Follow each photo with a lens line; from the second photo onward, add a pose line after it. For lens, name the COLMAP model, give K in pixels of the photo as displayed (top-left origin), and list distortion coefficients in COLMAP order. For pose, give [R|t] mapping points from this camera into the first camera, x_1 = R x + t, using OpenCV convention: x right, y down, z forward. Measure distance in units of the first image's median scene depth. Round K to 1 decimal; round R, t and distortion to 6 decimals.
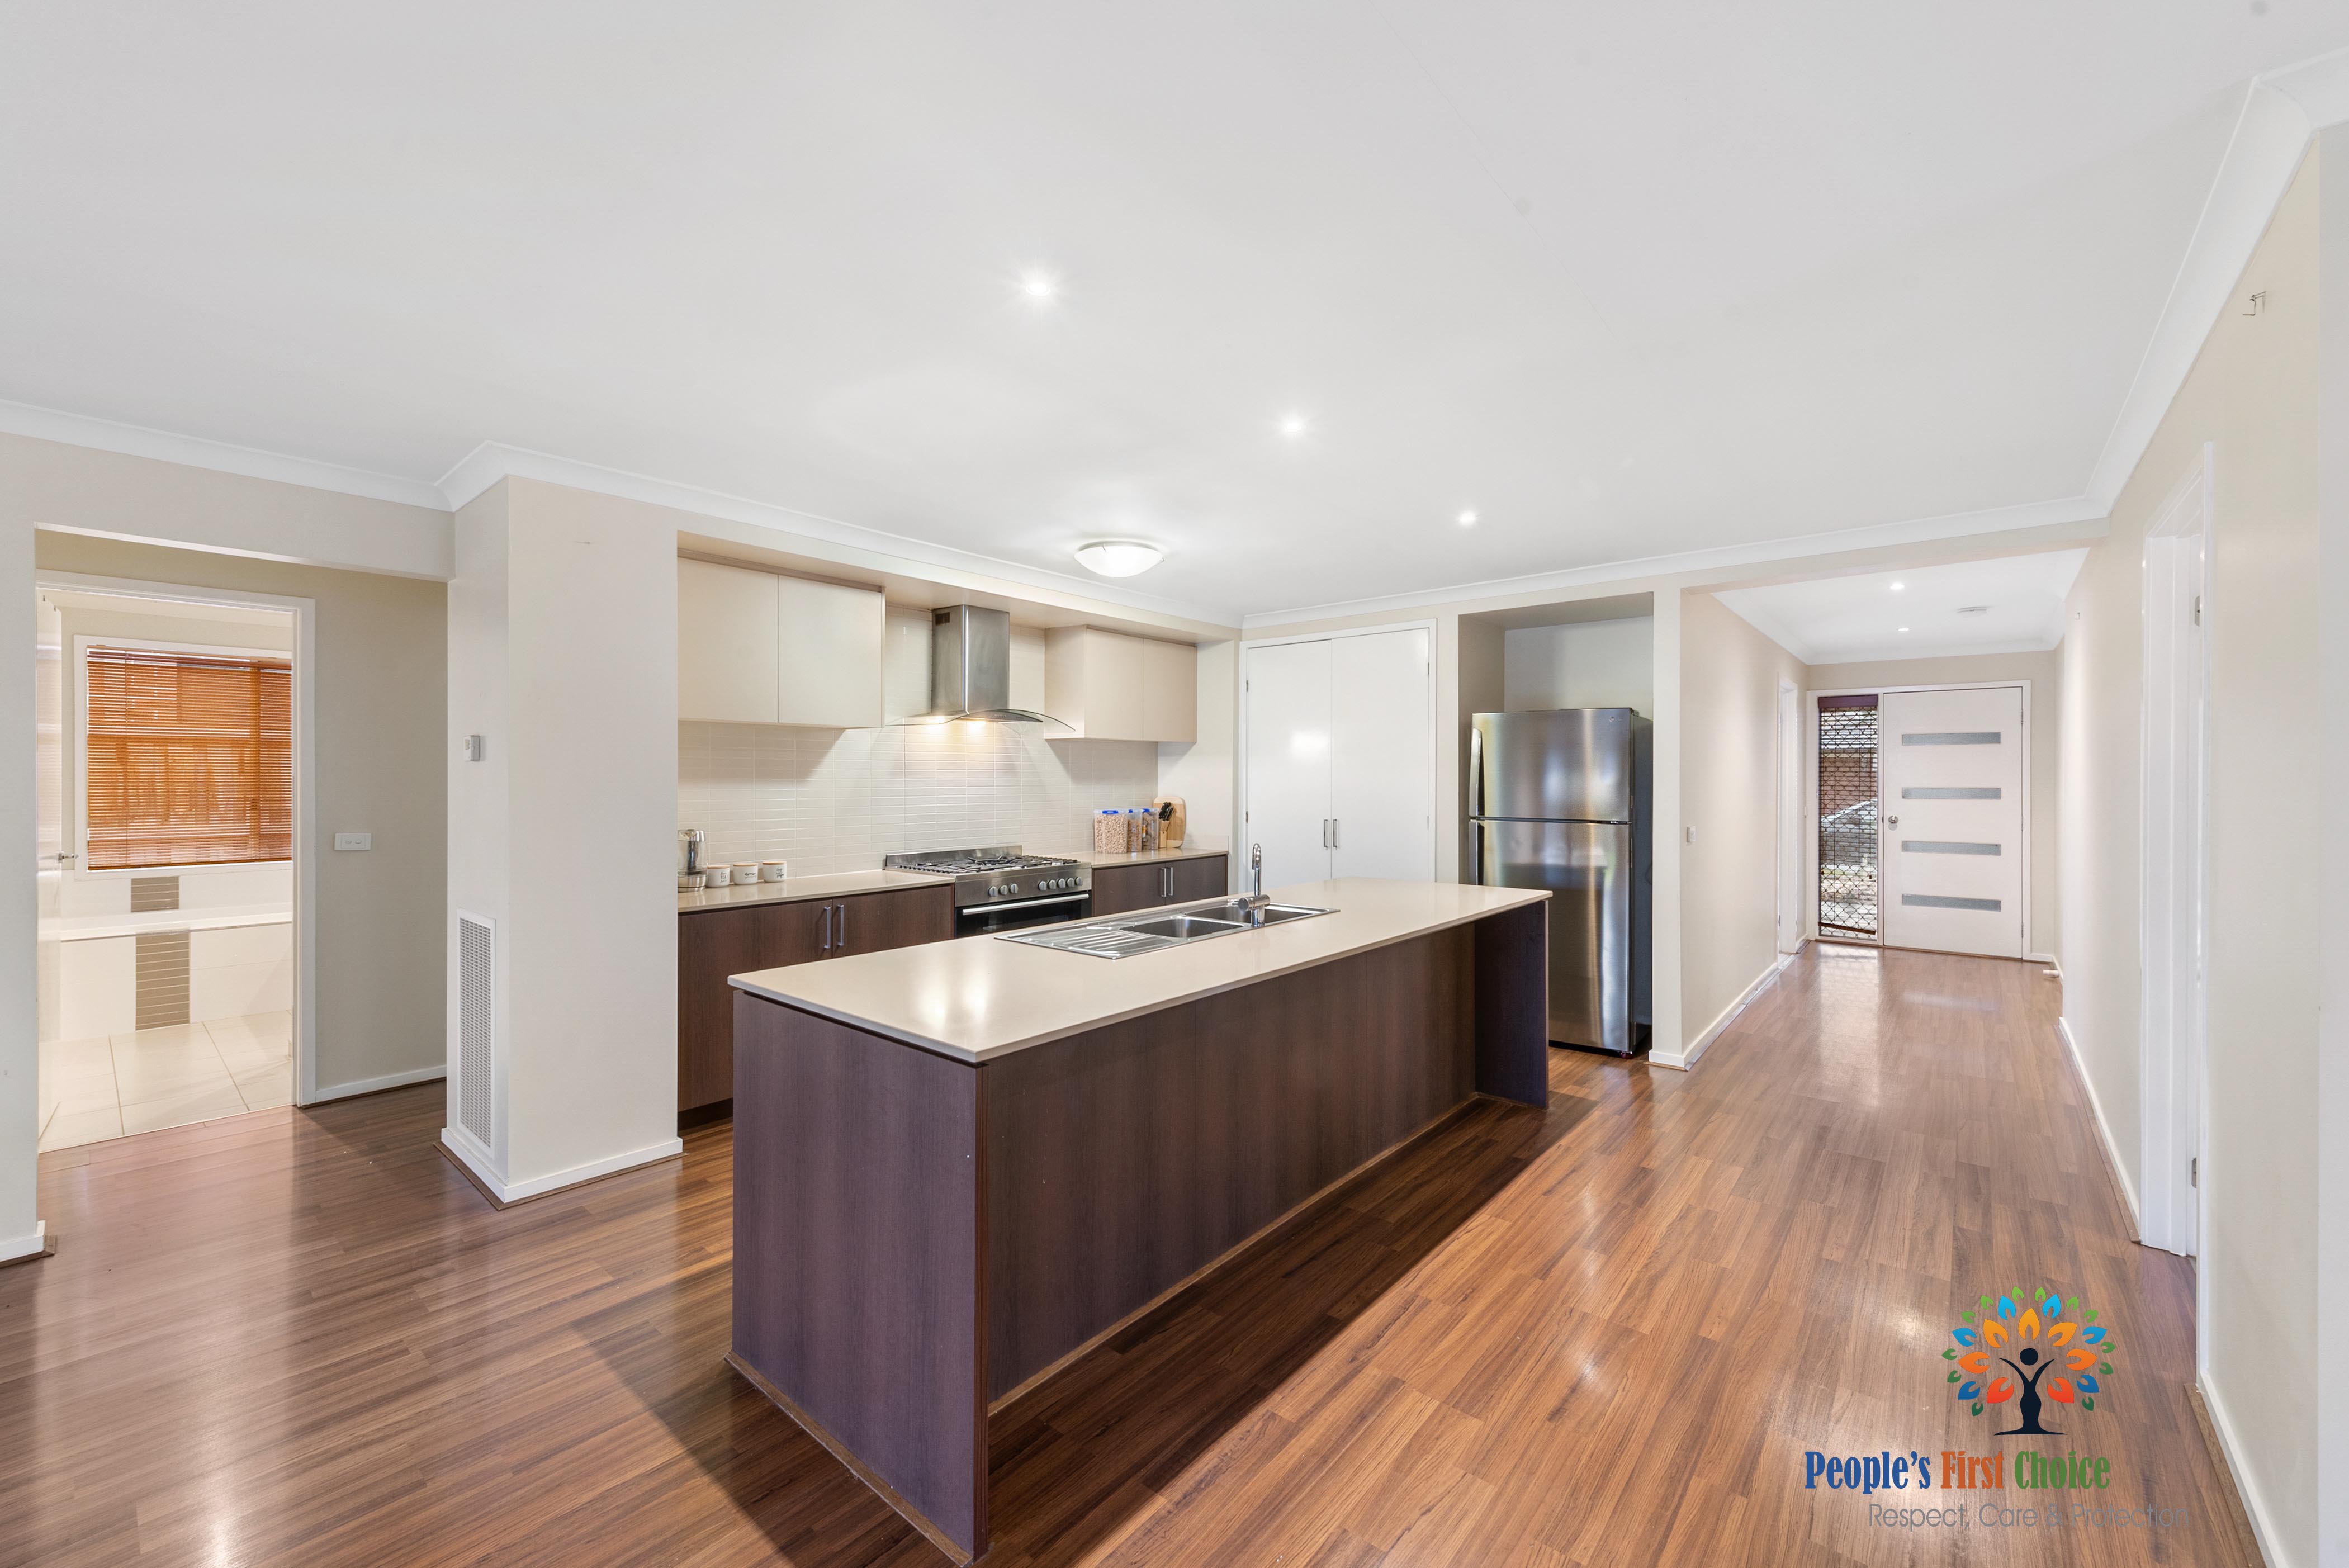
lens RADIAL K [[918.0, 0, 1185.1], [0, 918.0, 777.1], [0, 0, 1]] dist [0.003415, -0.000498]
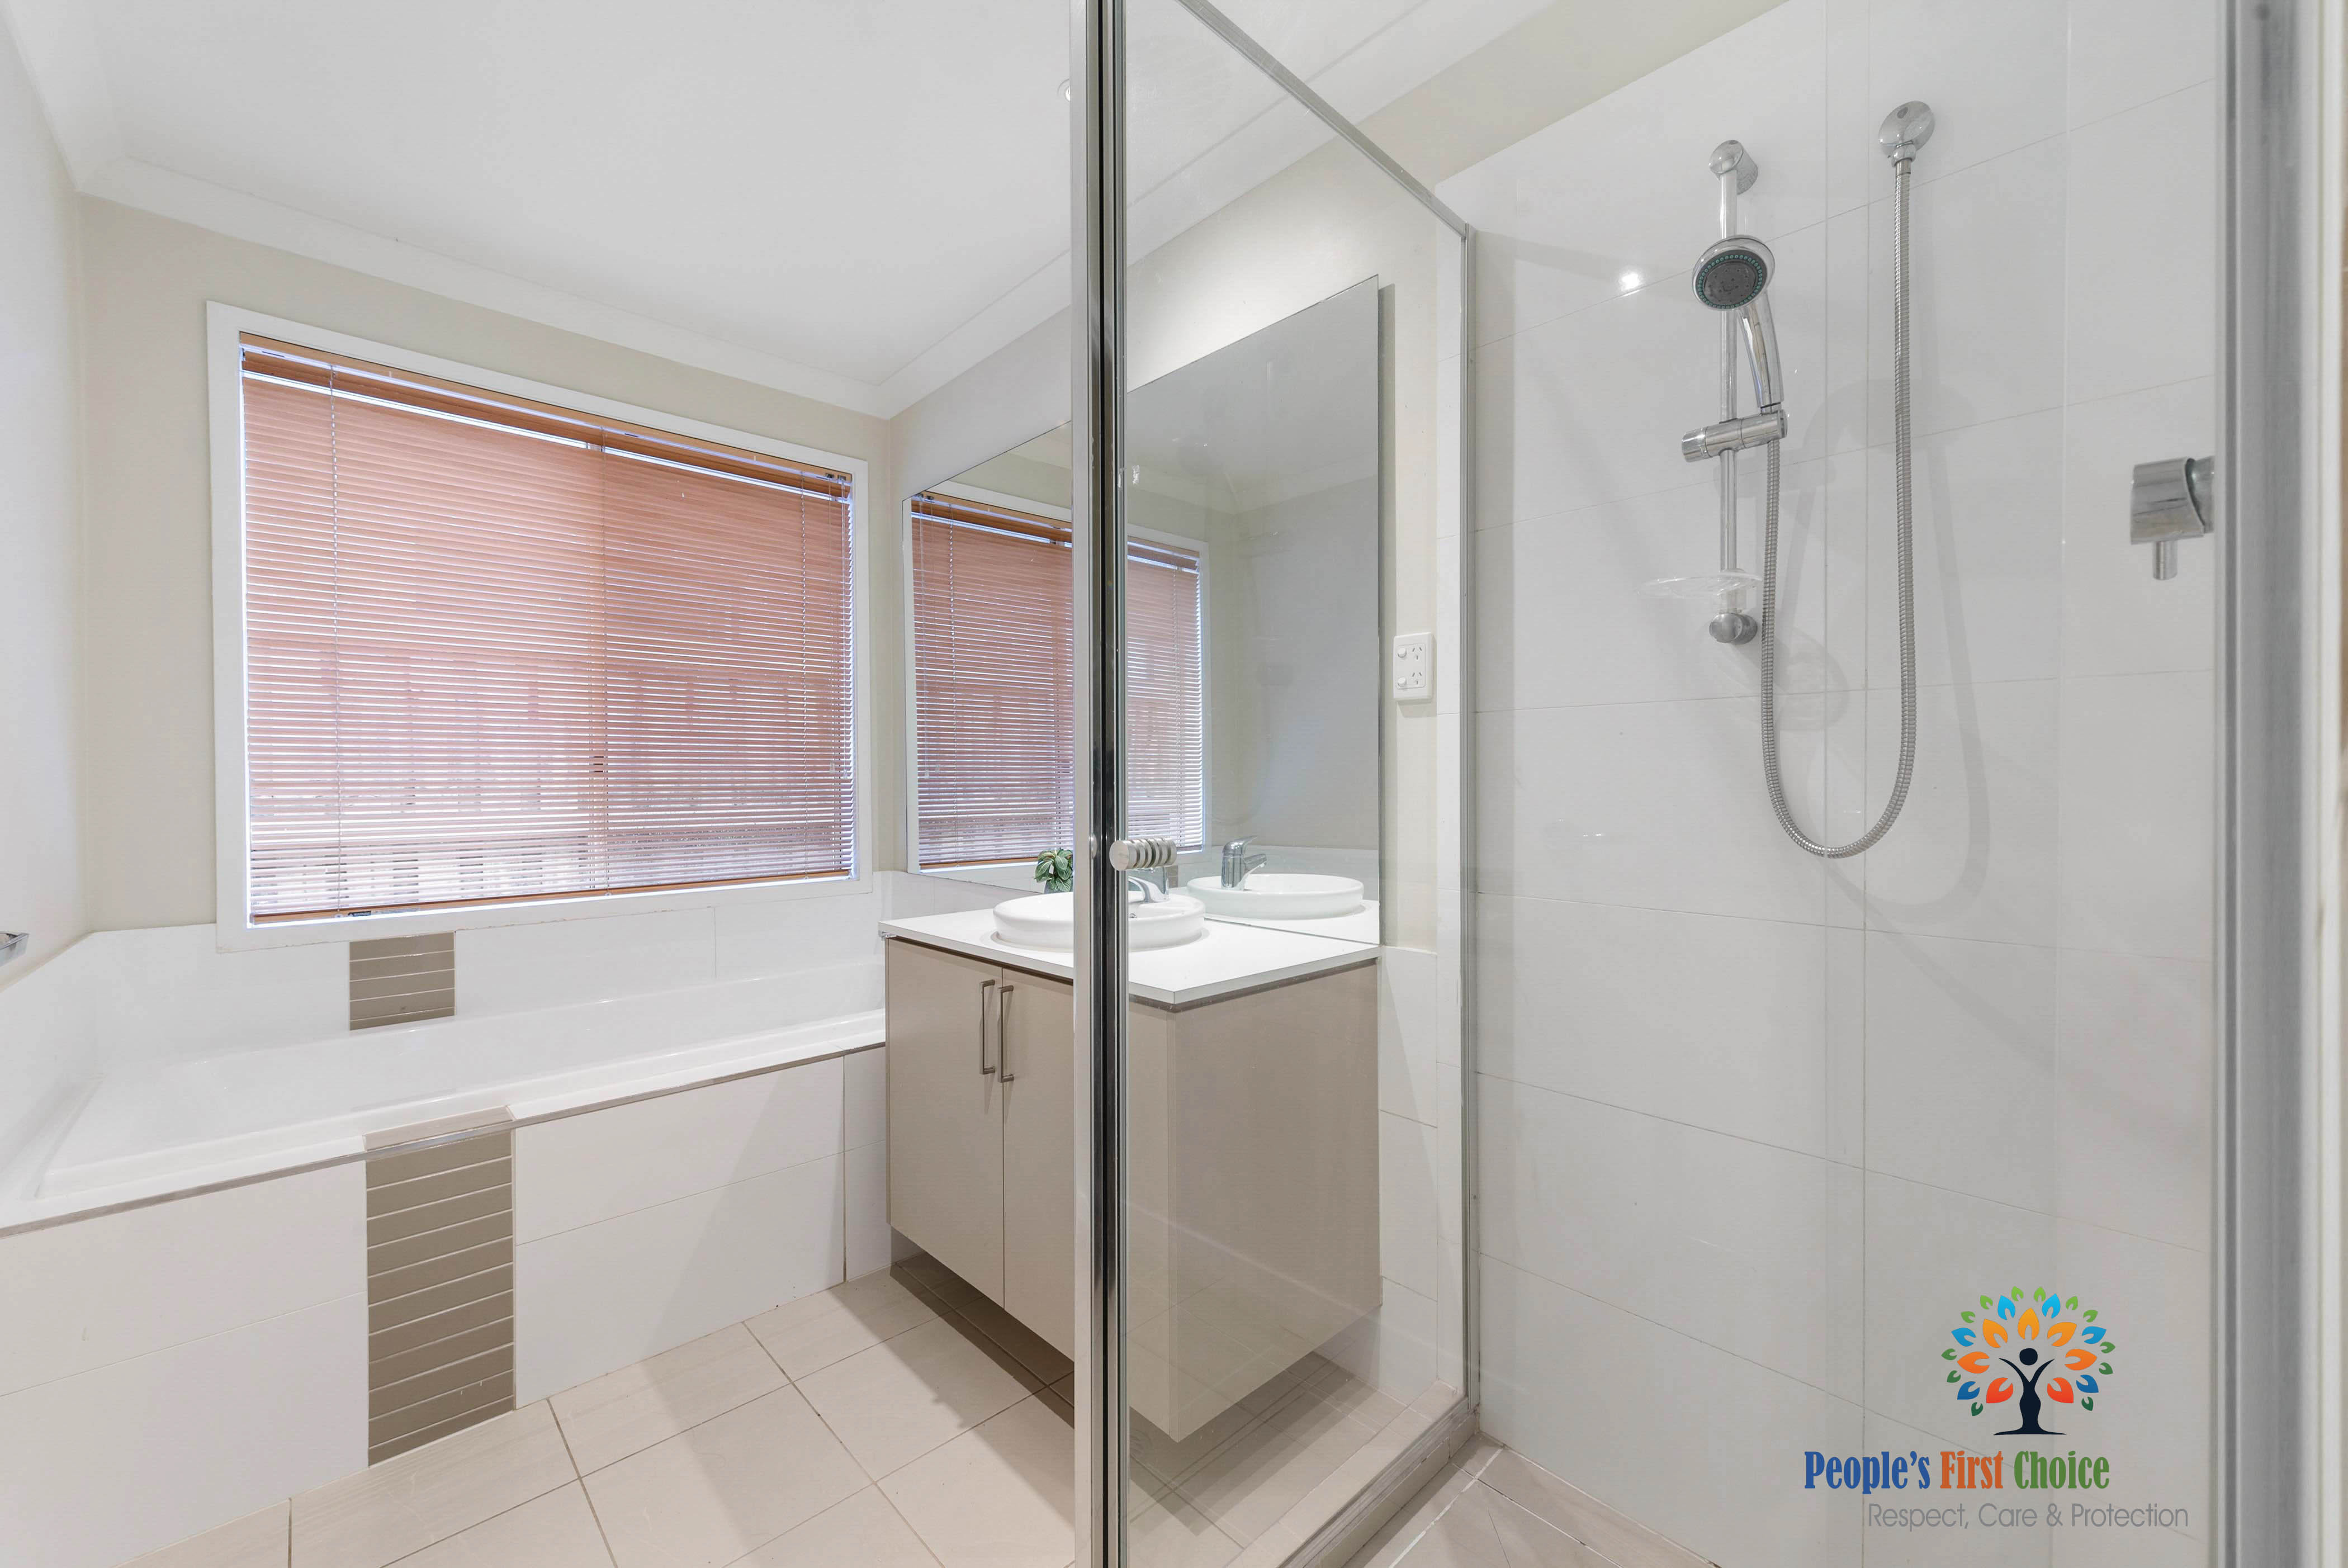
lens RADIAL K [[917.6, 0, 1160.1], [0, 917.6, 797.2], [0, 0, 1]] dist [0.003415, -0.000498]
pose [[0.991453, -0.007786, -0.130231, -0.162328], [0.008522, 0.999951, 0.005091, 0.010696], [0.130185, -0.006157, 0.991471, 0.142069]]
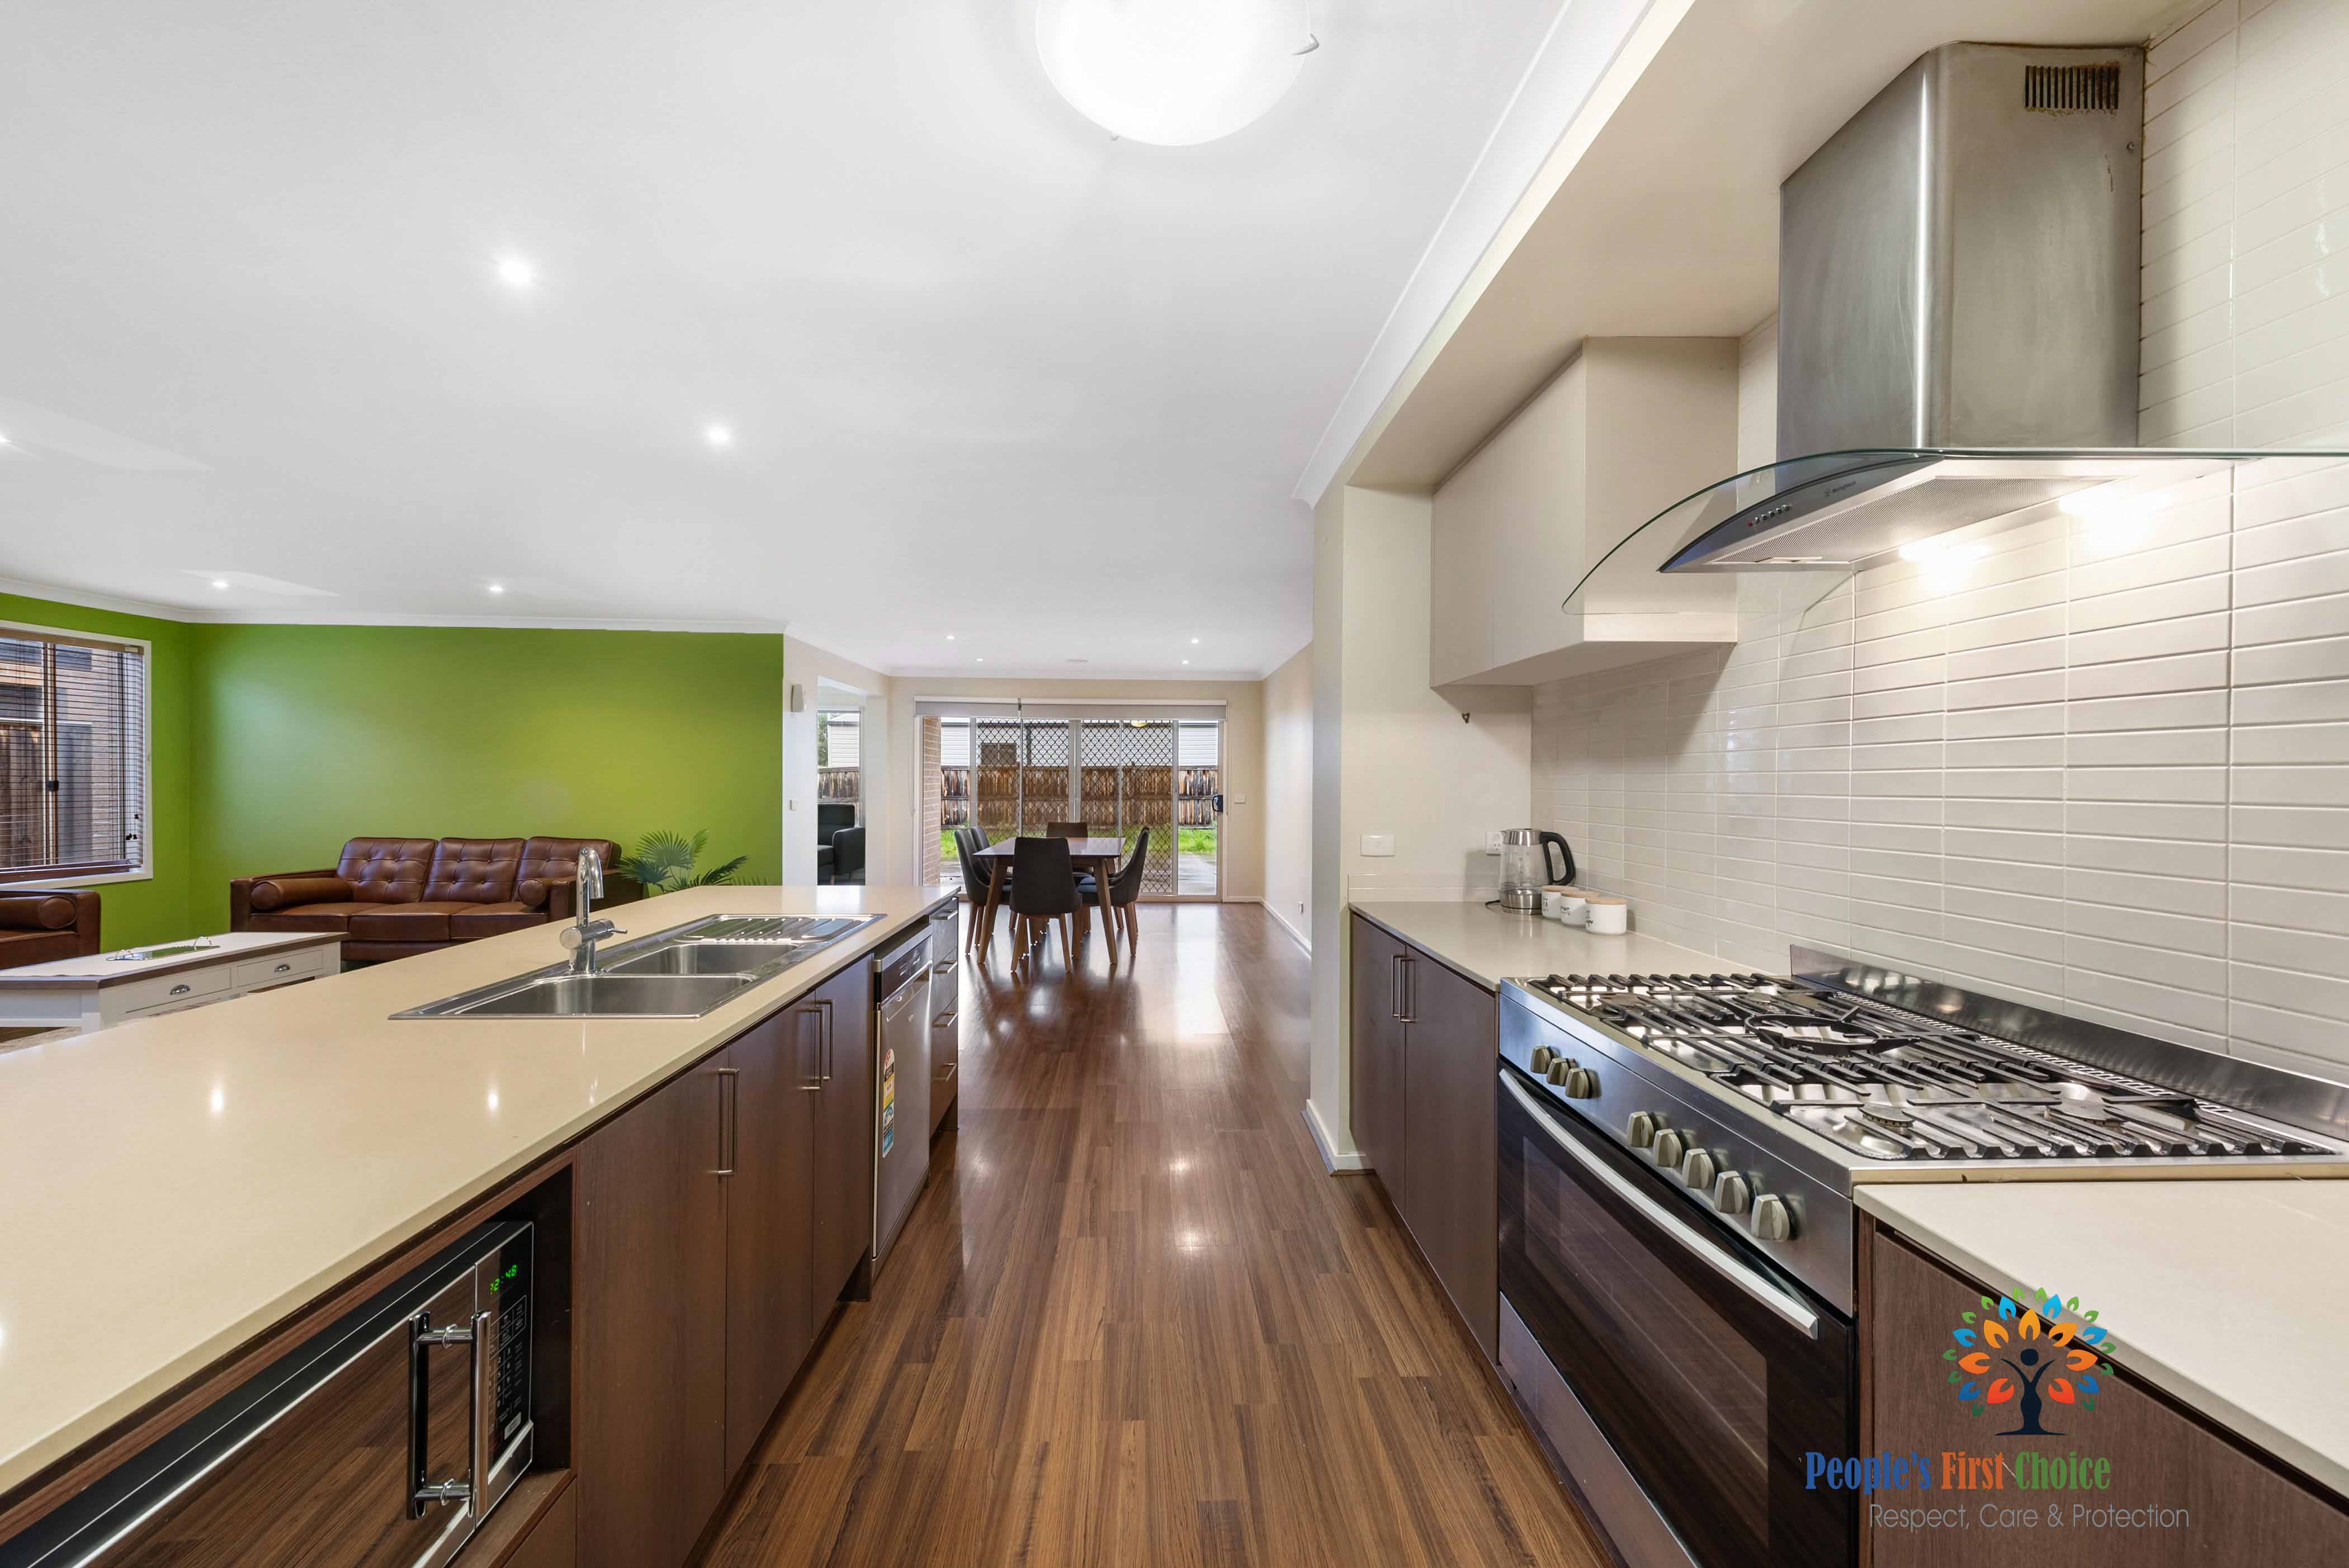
lens RADIAL K [[918.0, 0, 1181.0], [0, 918.0, 780.5], [0, 0, 1]] dist [0.003415, -0.000498]
pose [[-0.735557, -0.006102, -0.677435, 0.134893], [-0.008098, 0.999967, -0.000215, 0.018046], [0.677414, 0.005327, -0.735582, 1.157952]]
